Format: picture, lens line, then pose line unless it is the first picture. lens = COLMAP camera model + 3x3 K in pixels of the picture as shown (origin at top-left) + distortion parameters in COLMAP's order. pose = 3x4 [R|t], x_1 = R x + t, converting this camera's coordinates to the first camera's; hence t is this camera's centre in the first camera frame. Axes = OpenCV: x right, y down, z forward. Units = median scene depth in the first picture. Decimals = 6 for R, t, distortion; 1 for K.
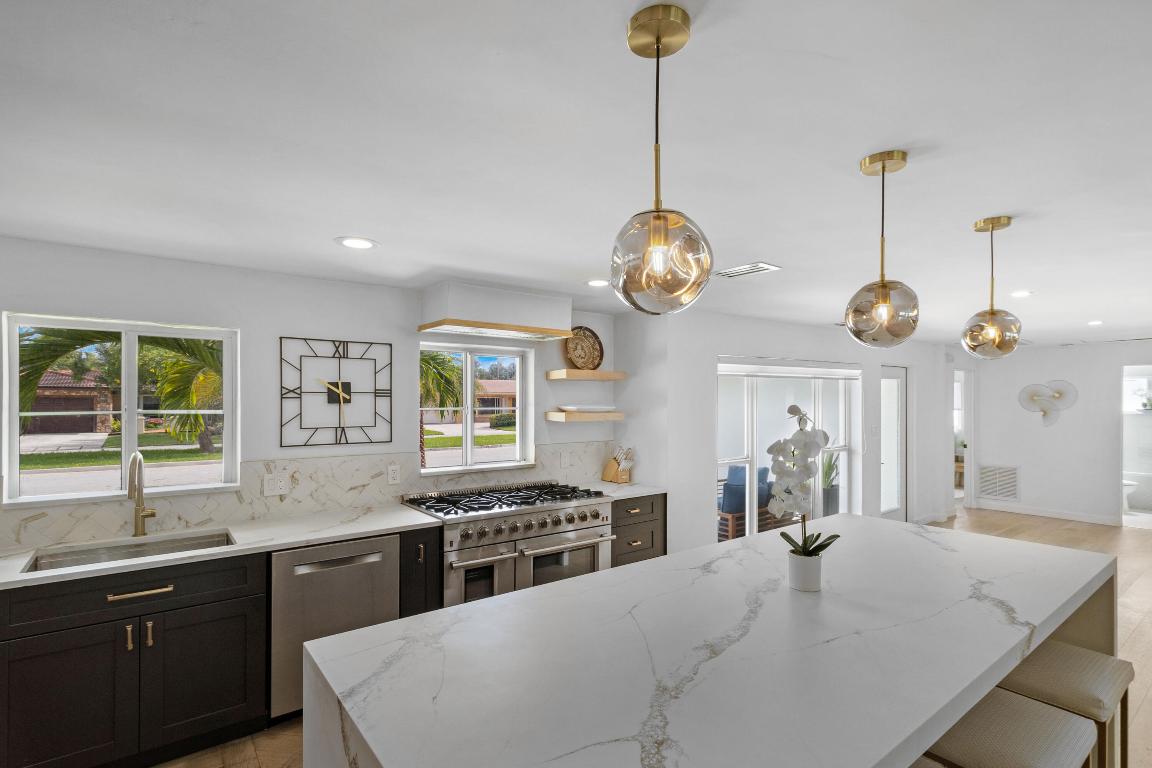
lens RADIAL K [[543.5, 0, 569.8], [0, 543.5, 415.1], [0, 0, 1]] dist [0.003339, 0.000693]
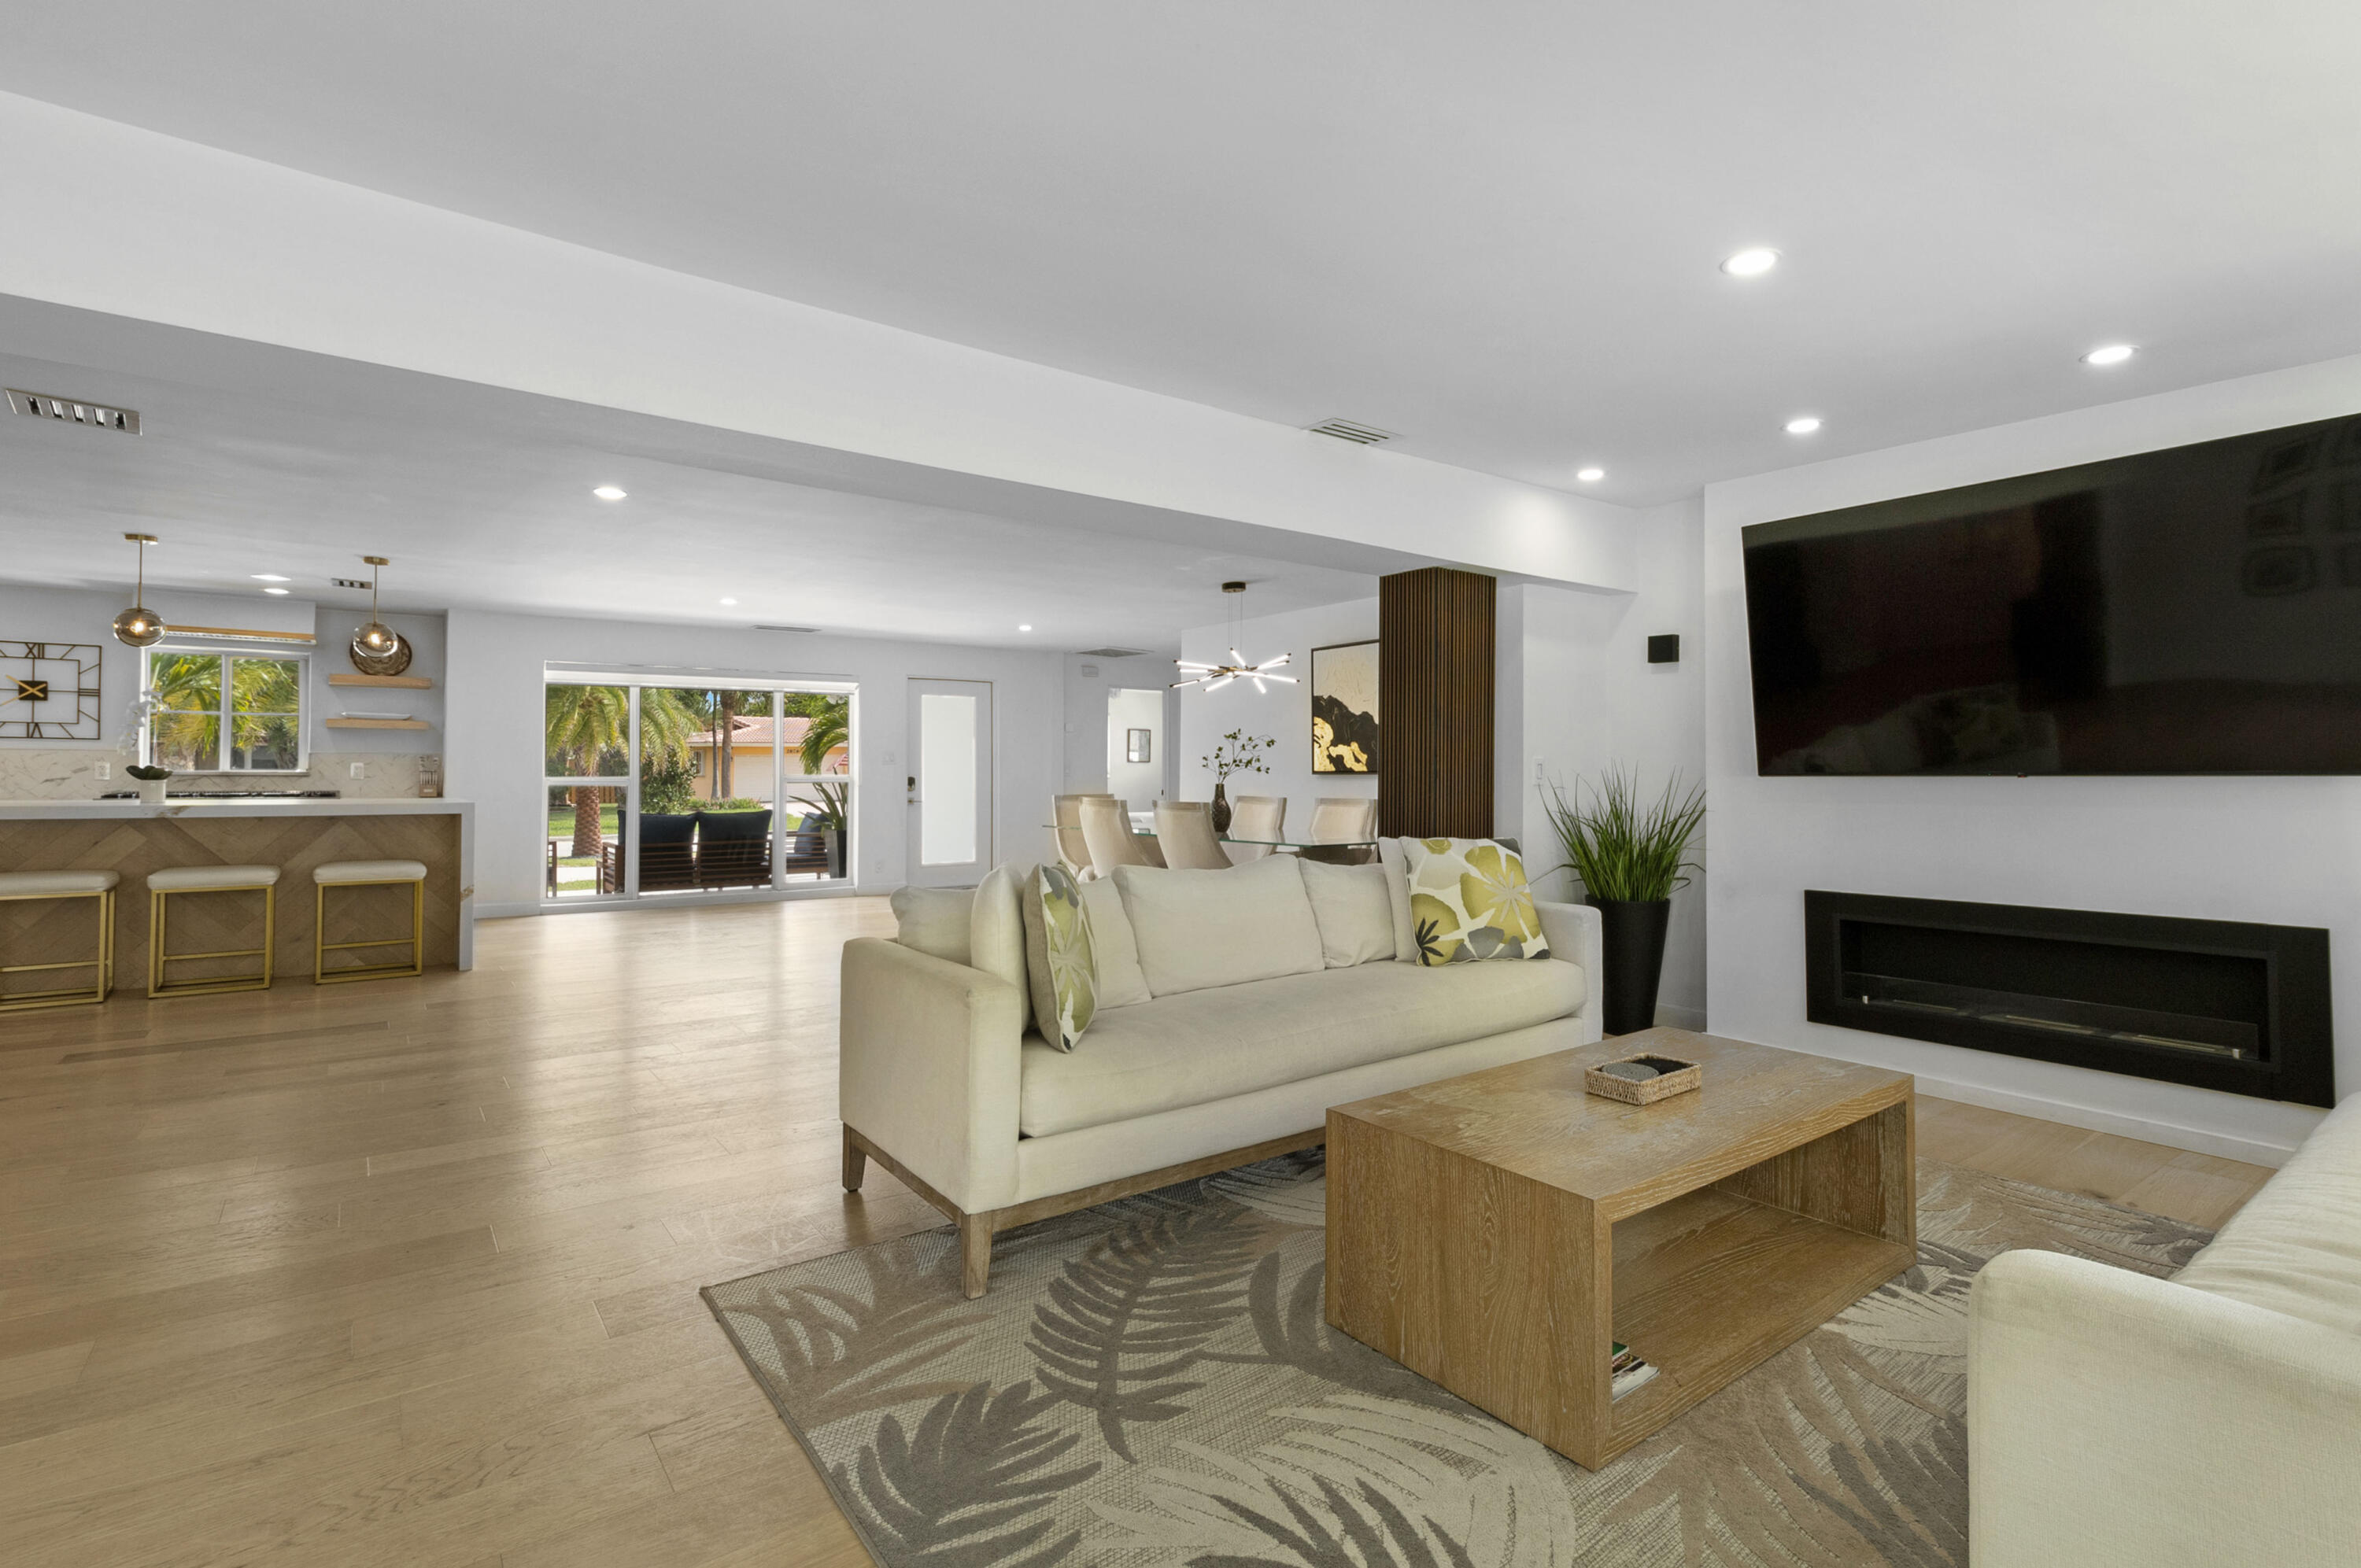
lens RADIAL K [[1119.5, 0, 1180.5], [0, 1119.5, 784.0], [0, 0, 1]] dist [0.000971, 0.000317]
pose [[0.999999, 0.001038, 0.001094, 1.845284], [-0.001014, 0.999751, -0.022289, 0.190627], [-0.001117, 0.022288, 0.999751, -1.220042]]
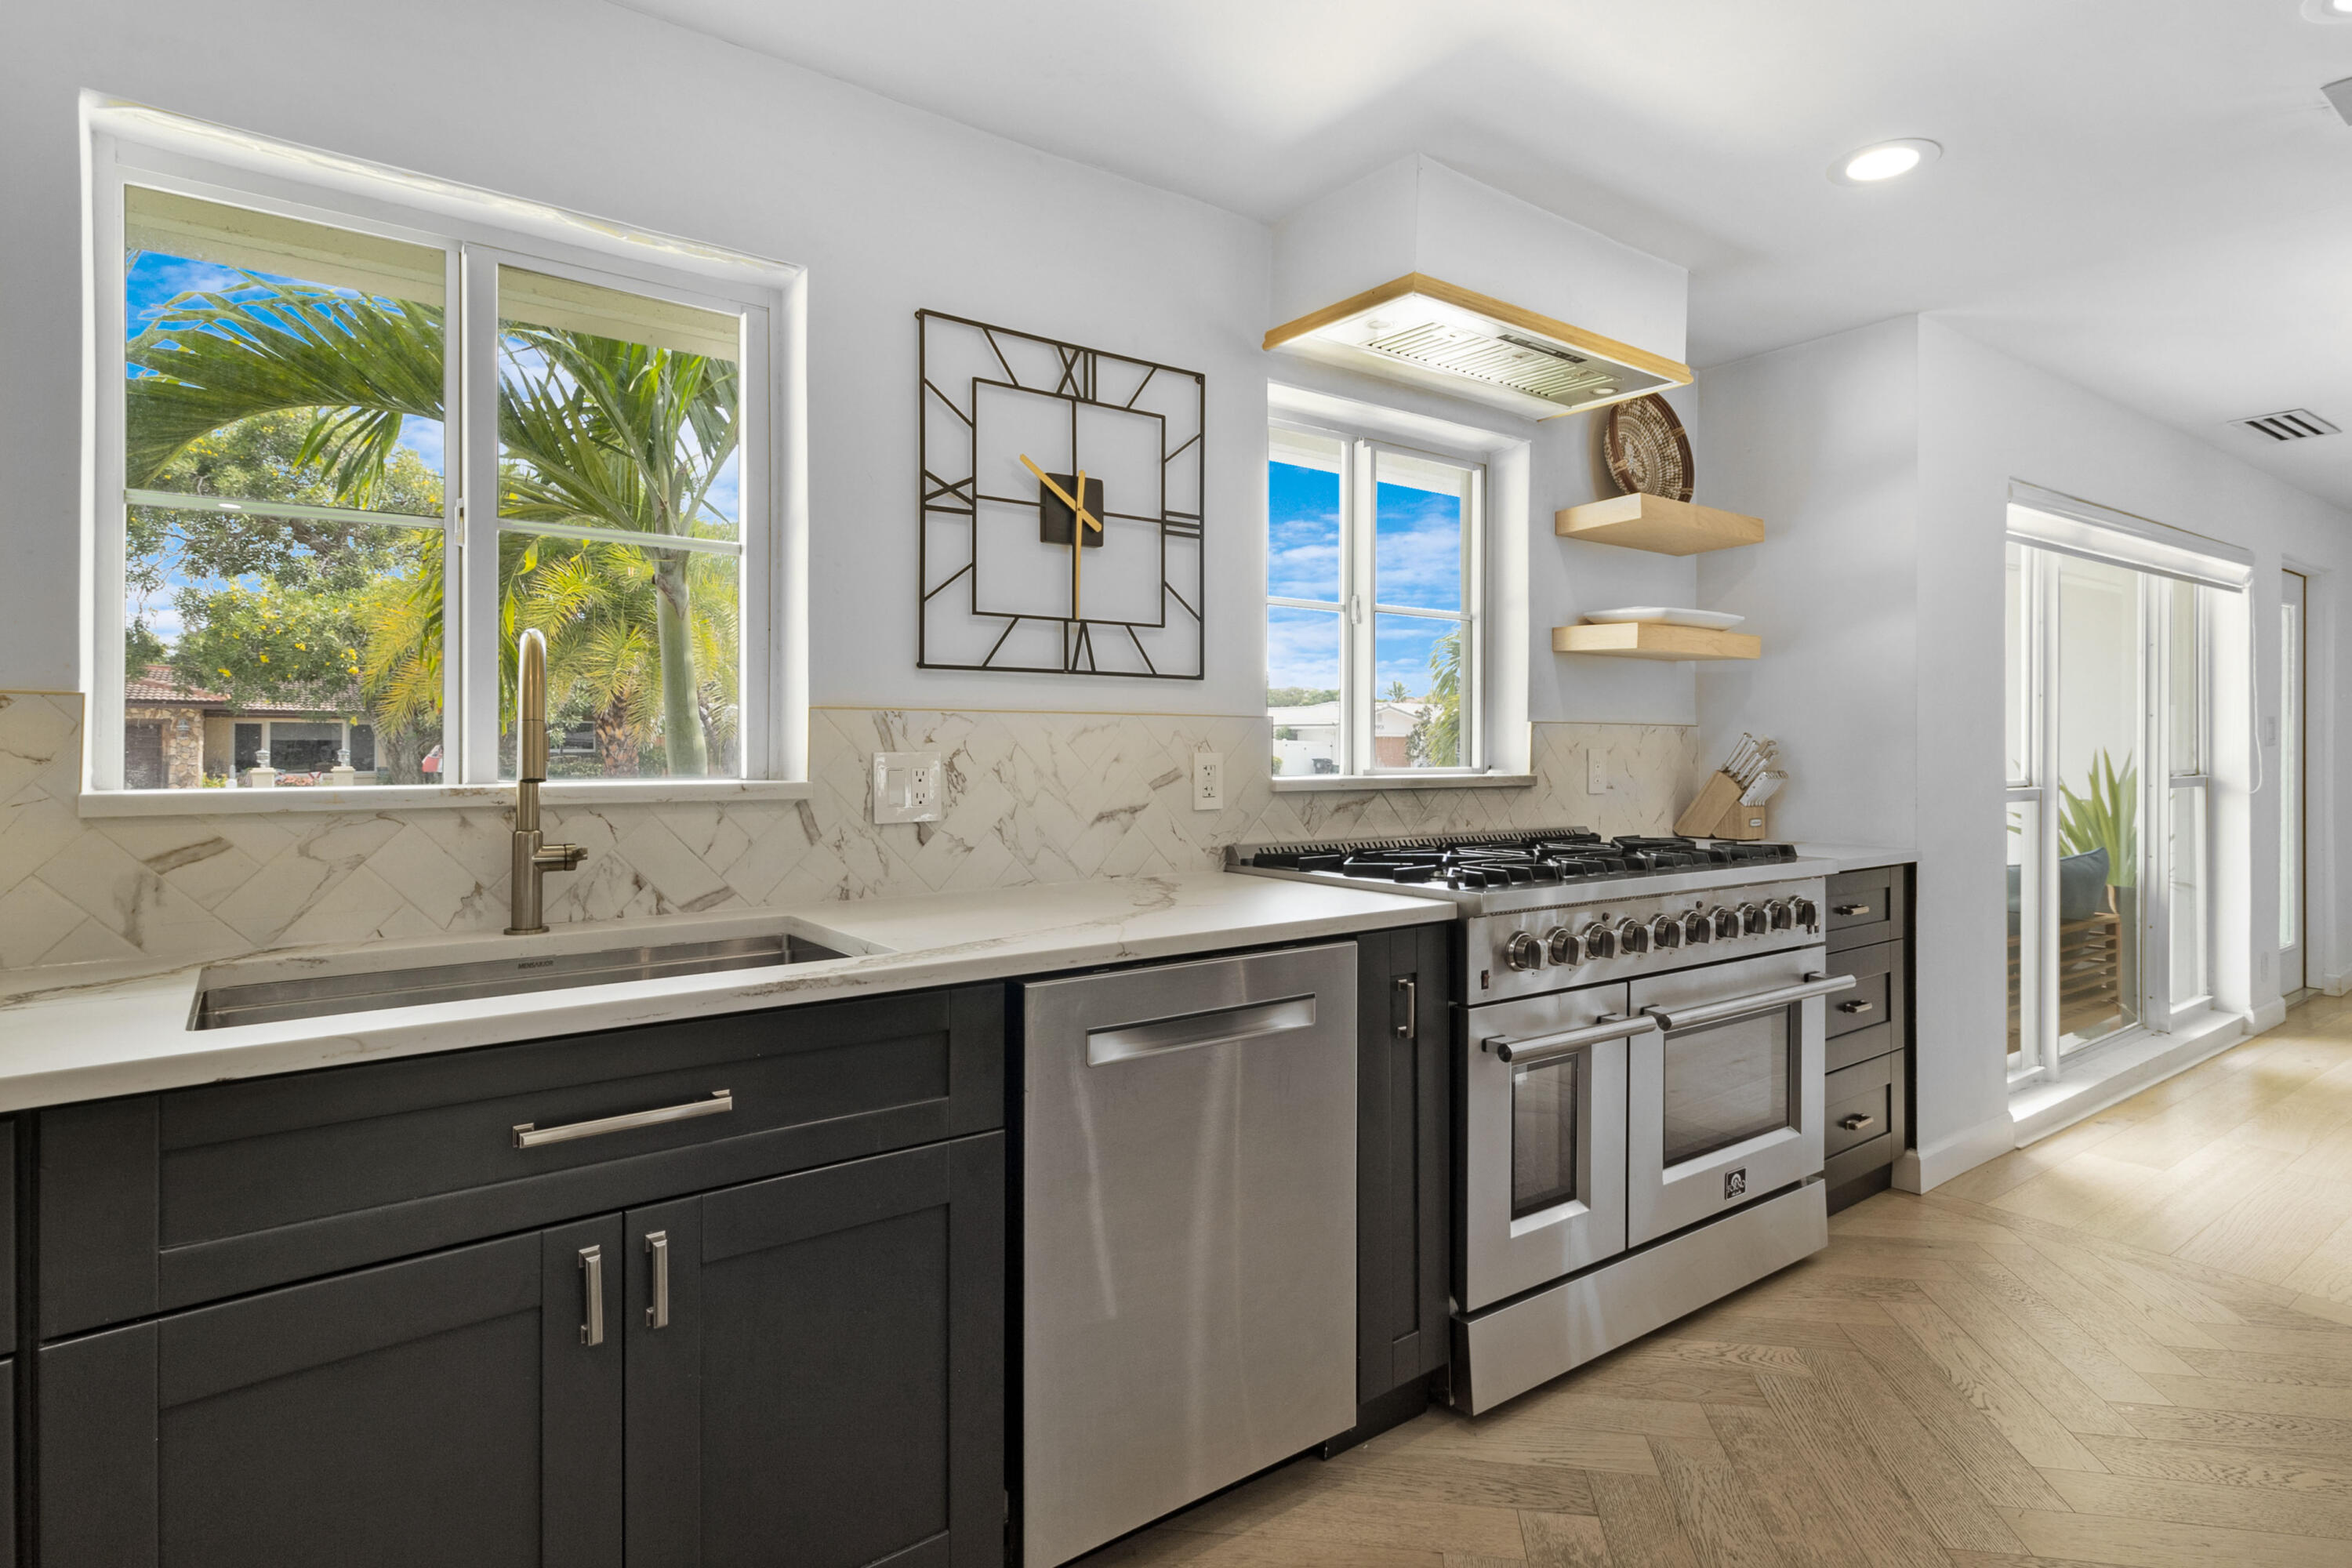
lens RADIAL K [[1206.3, 0, 1154.1], [0, 1206.3, 773.8], [0, 0, 1]] dist [-0.007406, -0.001021]
pose [[0.999845, -0.004141, -0.017101, -0.363590], [0.003987, 0.999951, -0.009009, 0.117684], [0.017138, 0.008940, 0.999813, 0.301299]]
